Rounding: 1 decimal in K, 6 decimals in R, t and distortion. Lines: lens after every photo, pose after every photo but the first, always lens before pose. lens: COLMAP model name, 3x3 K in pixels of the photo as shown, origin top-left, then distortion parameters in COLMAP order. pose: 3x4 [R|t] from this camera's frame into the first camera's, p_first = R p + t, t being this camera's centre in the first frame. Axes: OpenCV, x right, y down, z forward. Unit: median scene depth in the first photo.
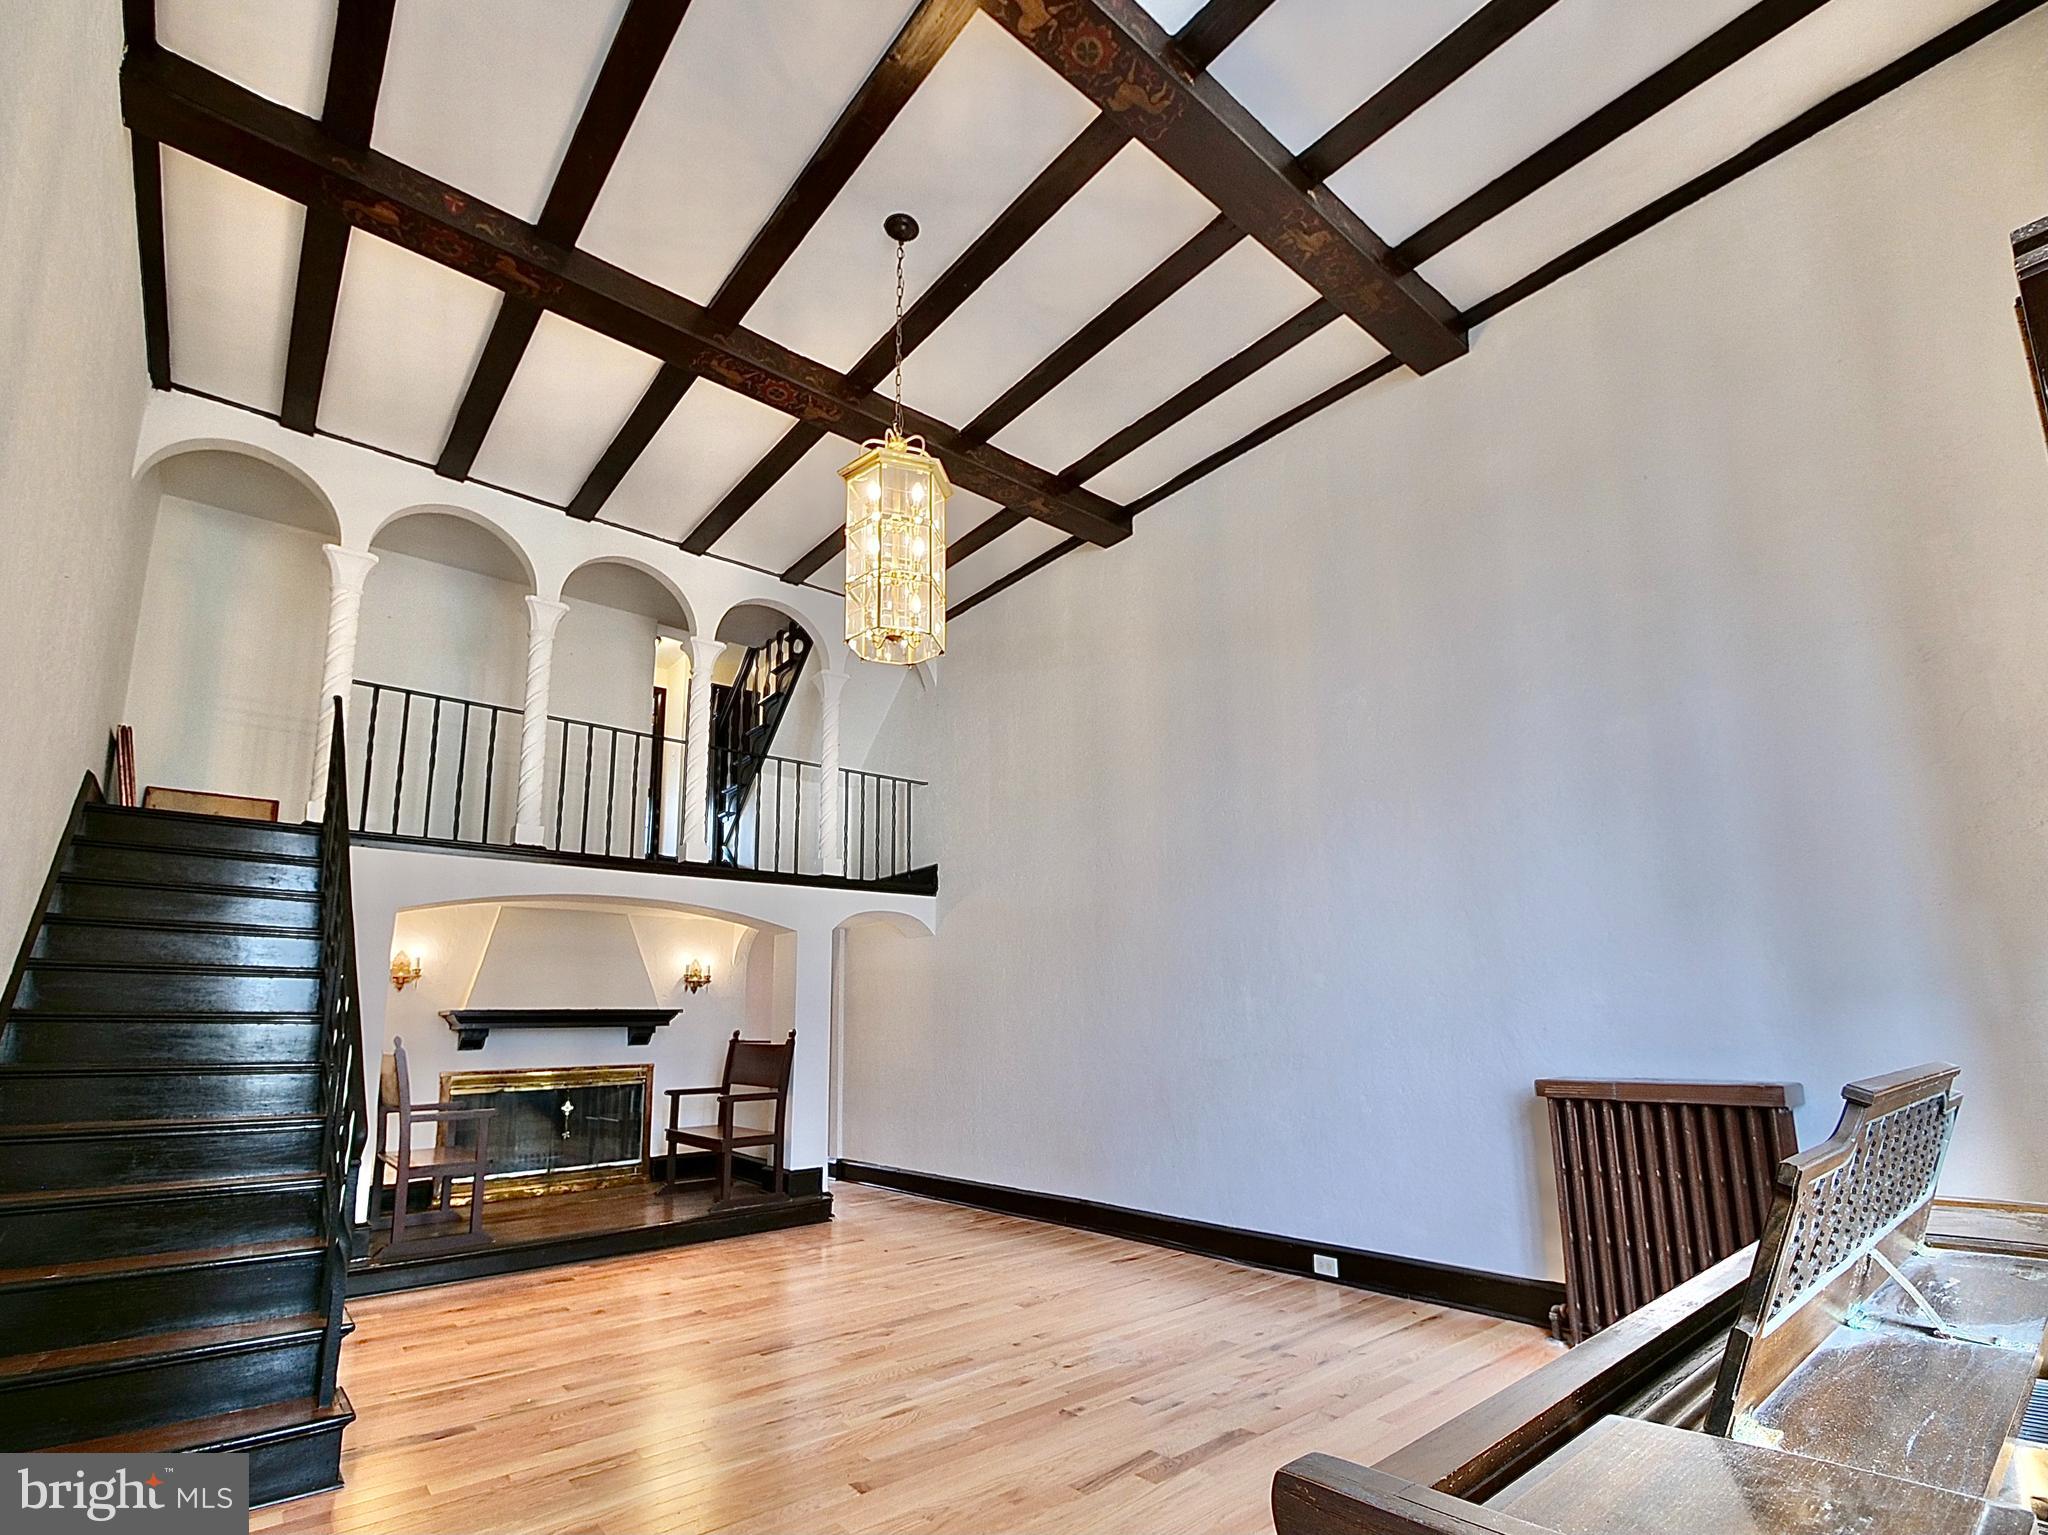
lens RADIAL K [[964.6, 0, 1051.4], [0, 964.6, 868.8], [0, 0, 1]] dist [0.000356, 0.000025]
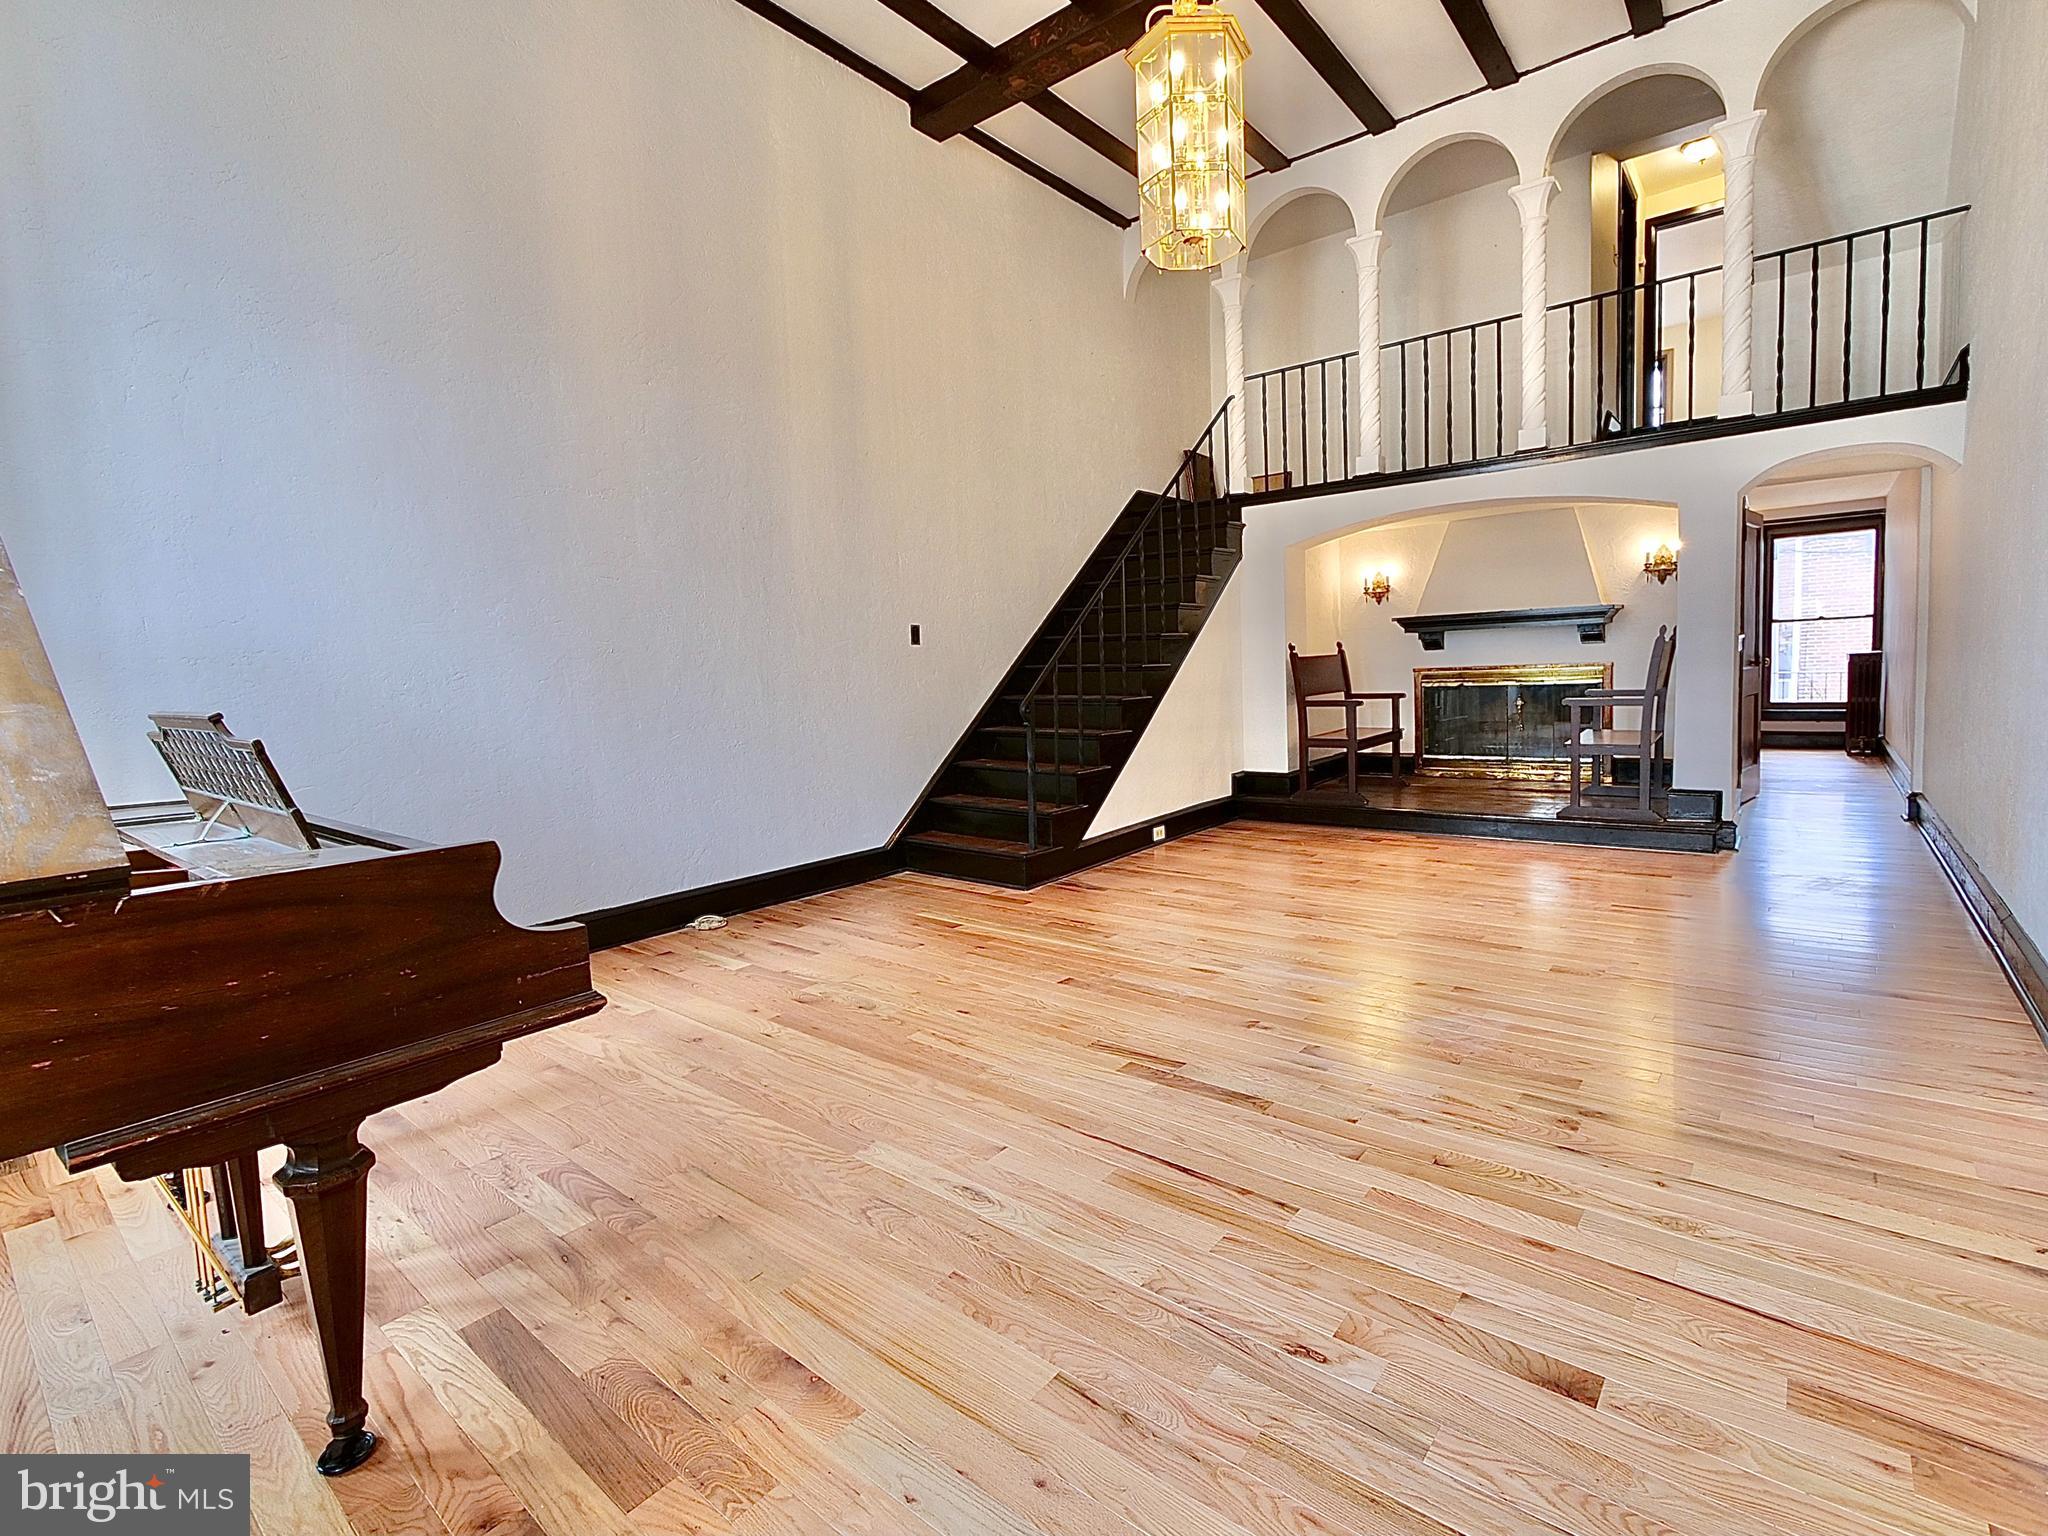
lens RADIAL K [[945.5, 0, 1053.8], [0, 945.5, 738.9], [0, 0, 1]] dist [-0.000095, 0.000056]
pose [[0.185186, 0.091228, -0.978460, 0.433152], [0.196439, 0.972149, 0.127818, 0.054754], [0.962870, -0.215878, 0.162107, 0.339839]]
